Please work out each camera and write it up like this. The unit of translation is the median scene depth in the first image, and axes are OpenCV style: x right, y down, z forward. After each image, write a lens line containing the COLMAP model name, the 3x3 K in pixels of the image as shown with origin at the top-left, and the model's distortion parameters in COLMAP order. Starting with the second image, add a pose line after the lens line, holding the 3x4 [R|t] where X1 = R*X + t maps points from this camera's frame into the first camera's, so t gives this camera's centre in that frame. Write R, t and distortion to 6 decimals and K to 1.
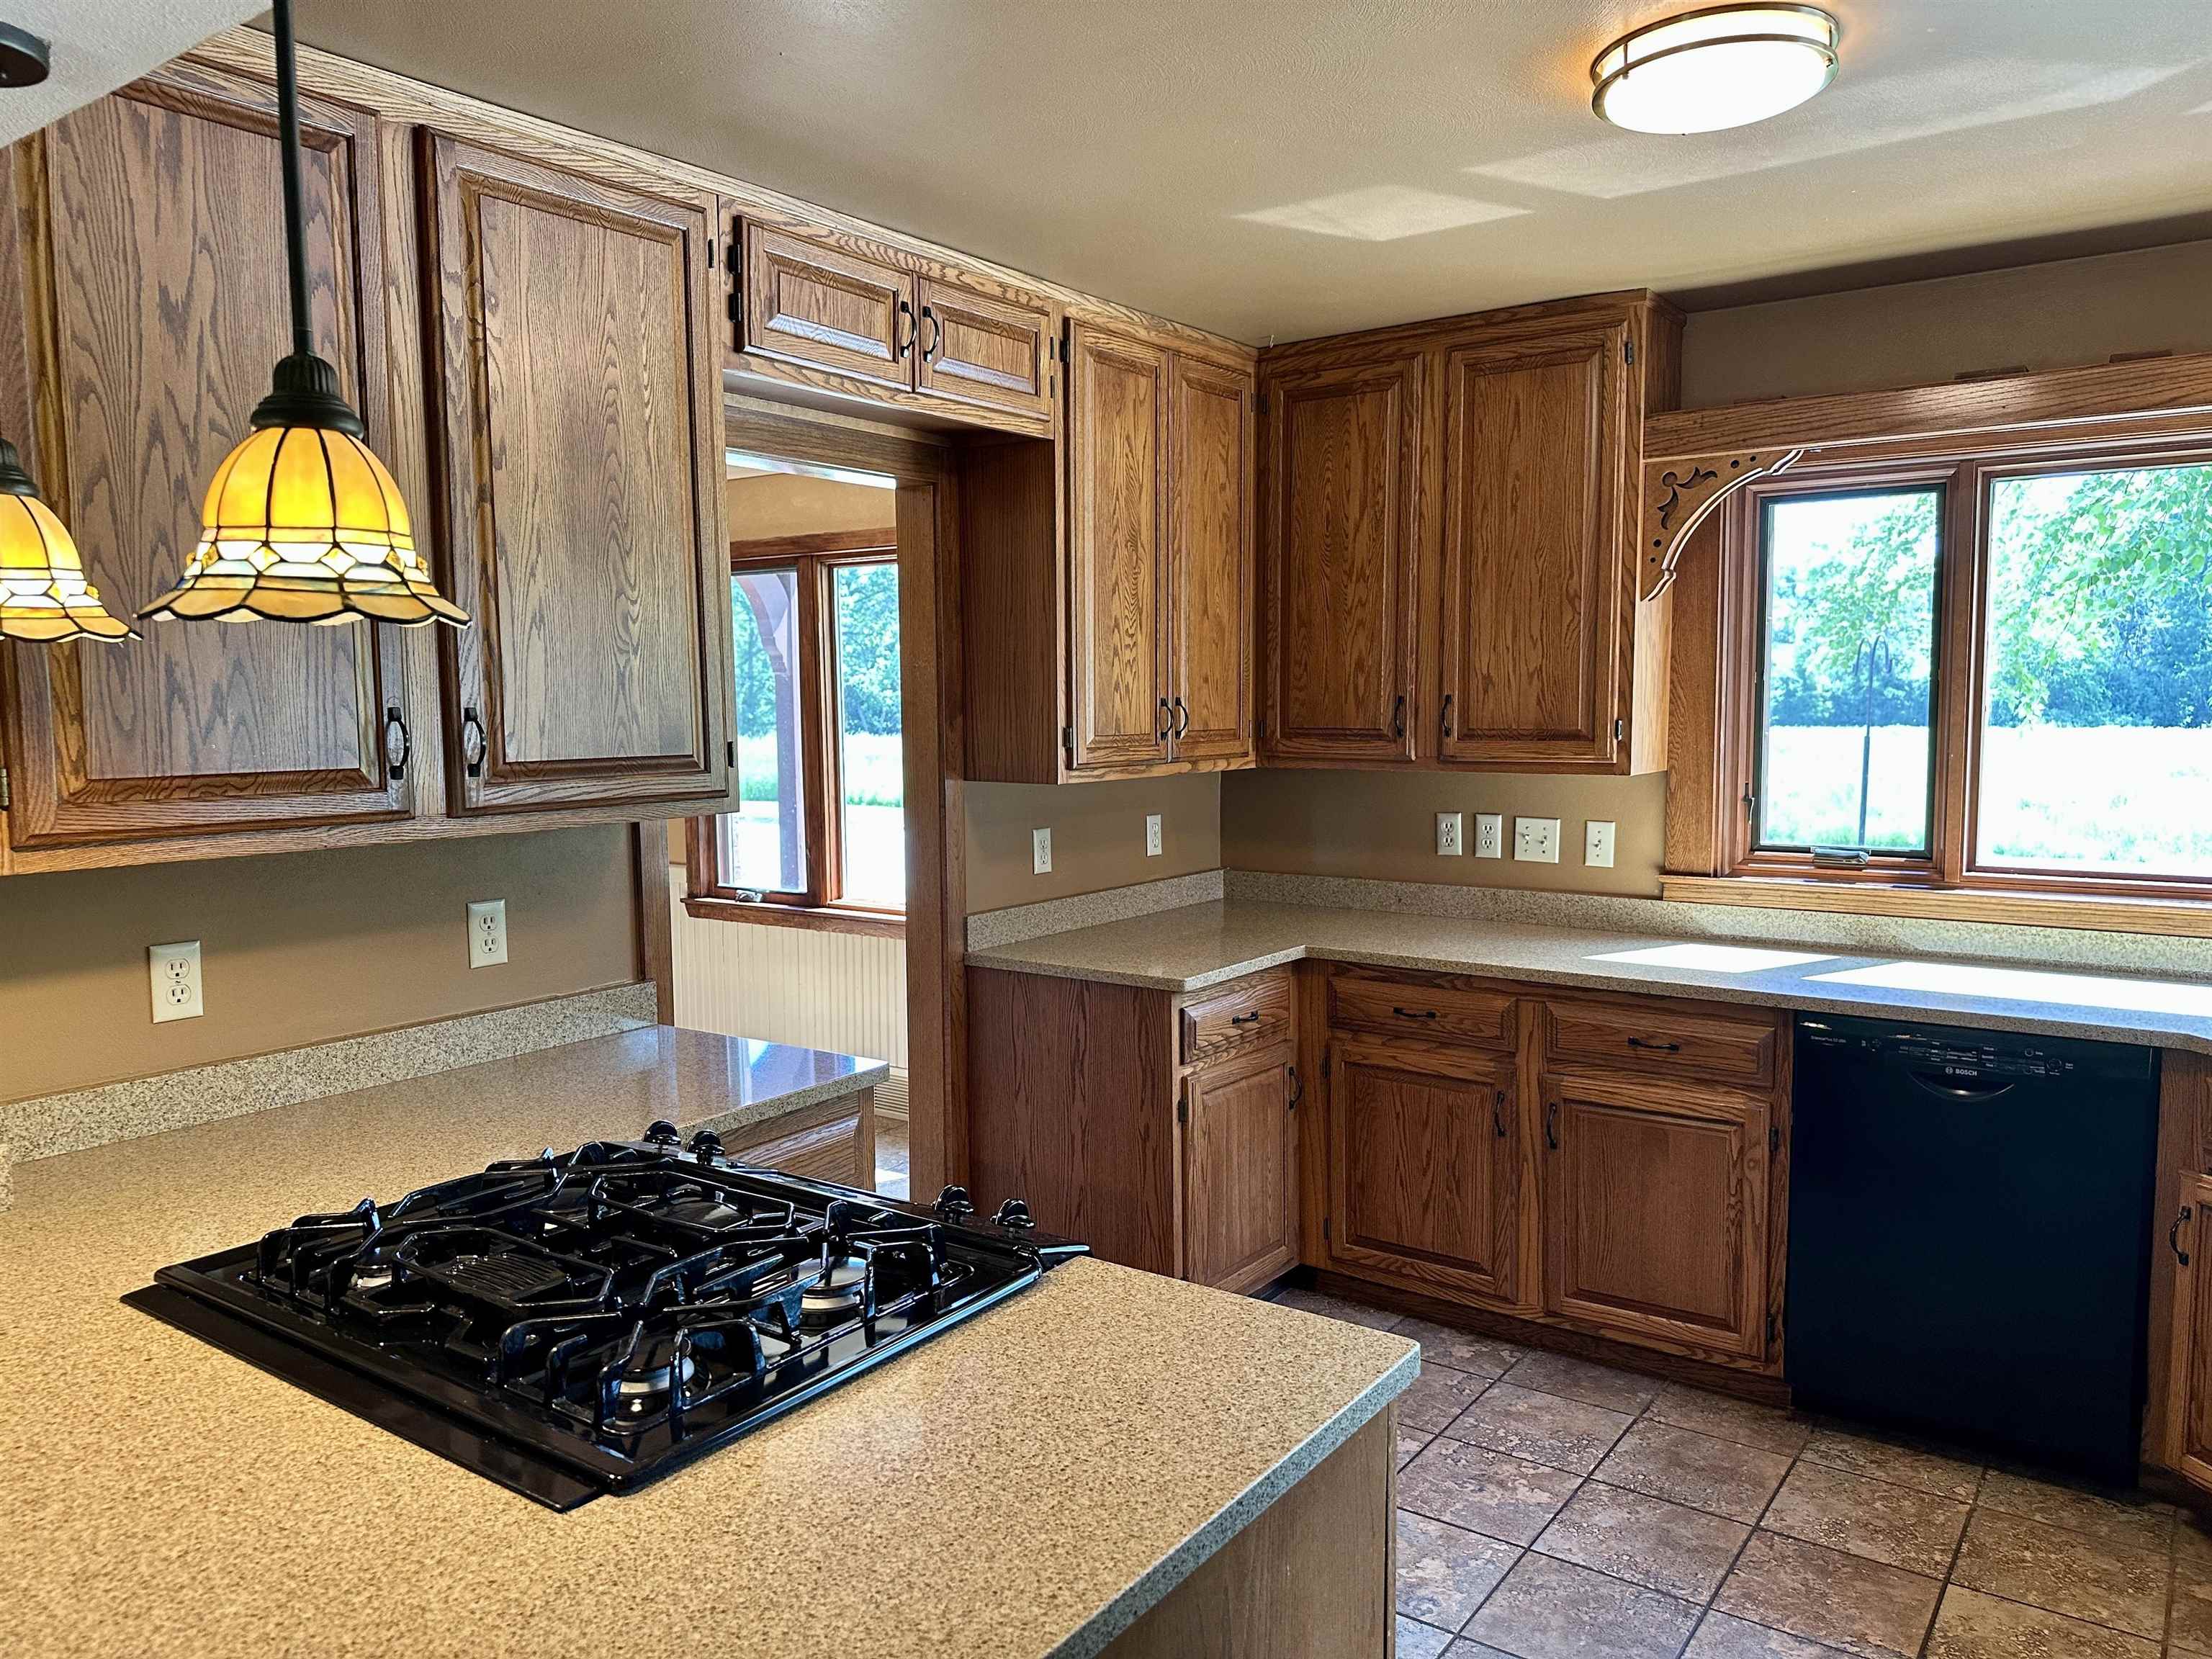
lens RADIAL K [[1567.3, 0, 1107.5], [0, 1567.3, 847.1], [0, 0, 1]] dist [0.096277, -0.146574]
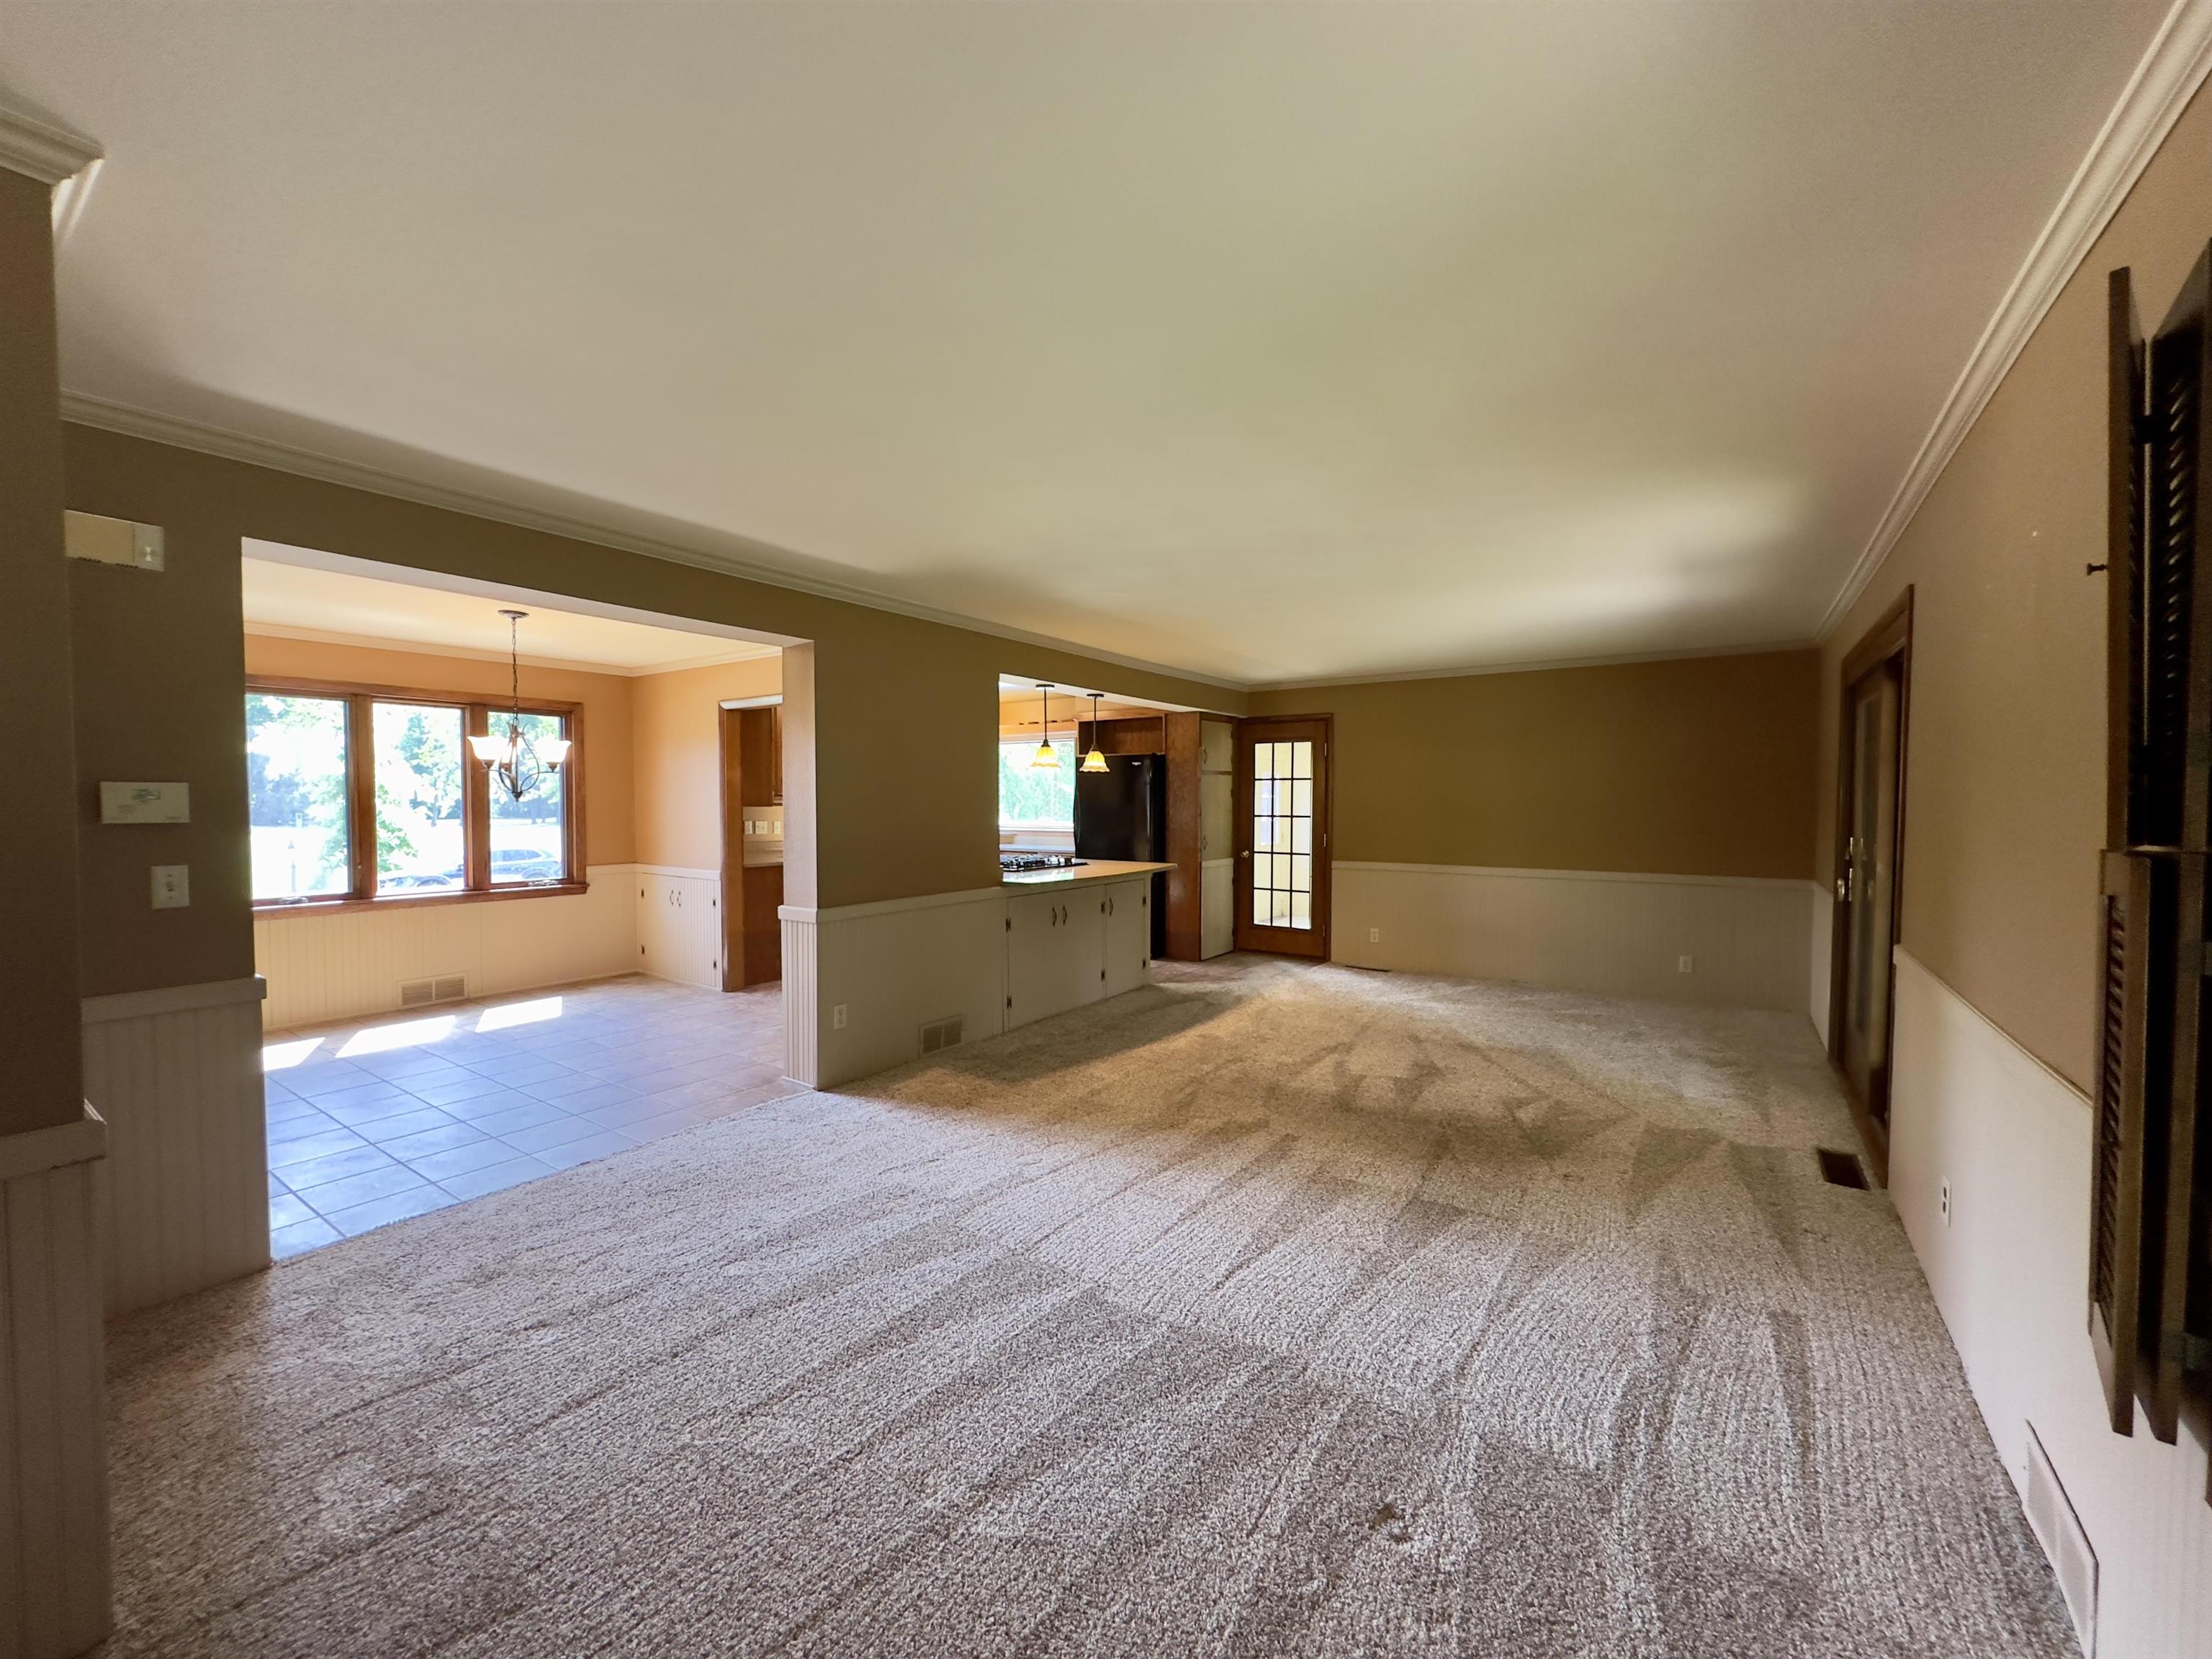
lens RADIAL K [[883.8, 0, 1109.4], [0, 883.8, 828.5], [0, 0, 1]] dist [-0.003411, -0.000216]
pose [[-0.022555, -0.019666, 0.999552, -1.811898], [0.097749, 0.994973, 0.021782, 0.030306], [-0.994955, 0.098196, -0.020519, 0.342618]]
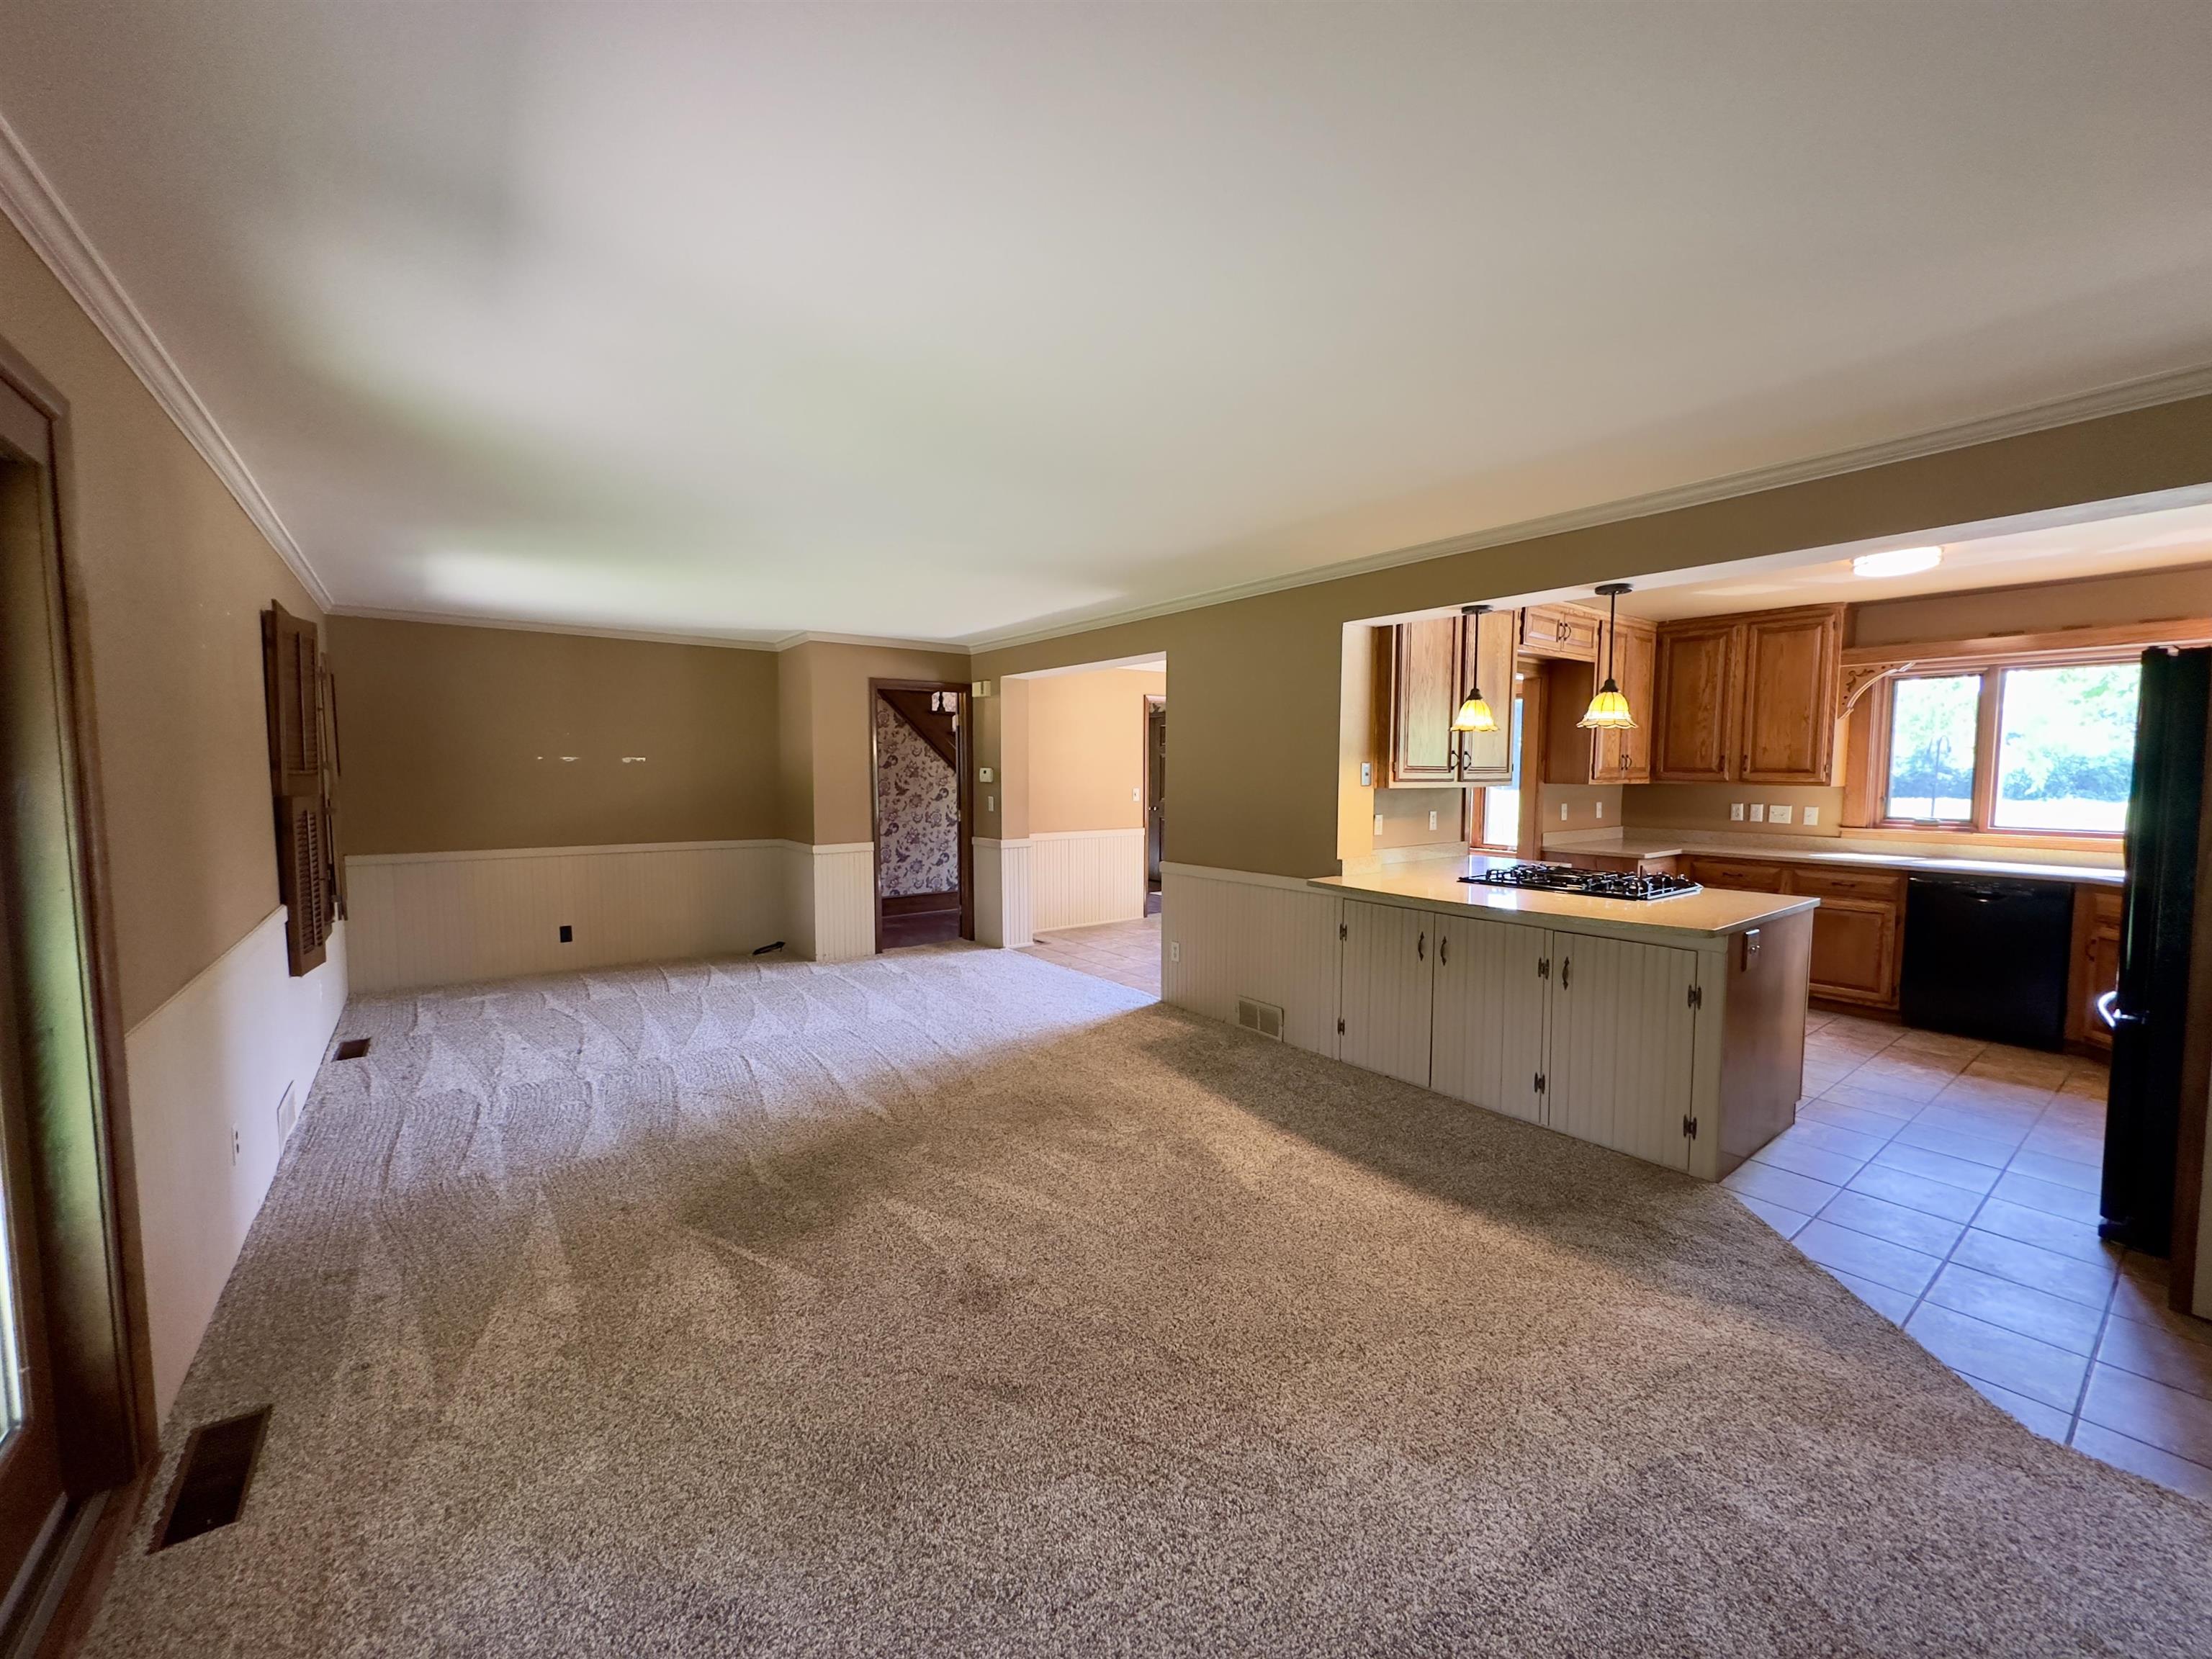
lens RADIAL K [[883.8, 0, 1109.4], [0, 883.8, 828.5], [0, 0, 1]] dist [-0.003411, -0.000216]
pose [[0.955295, 0.034541, -0.293629, -0.359950], [-0.042417, 0.998890, -0.020493, 0.100098], [0.292596, 0.032031, 0.955700, -0.699614]]
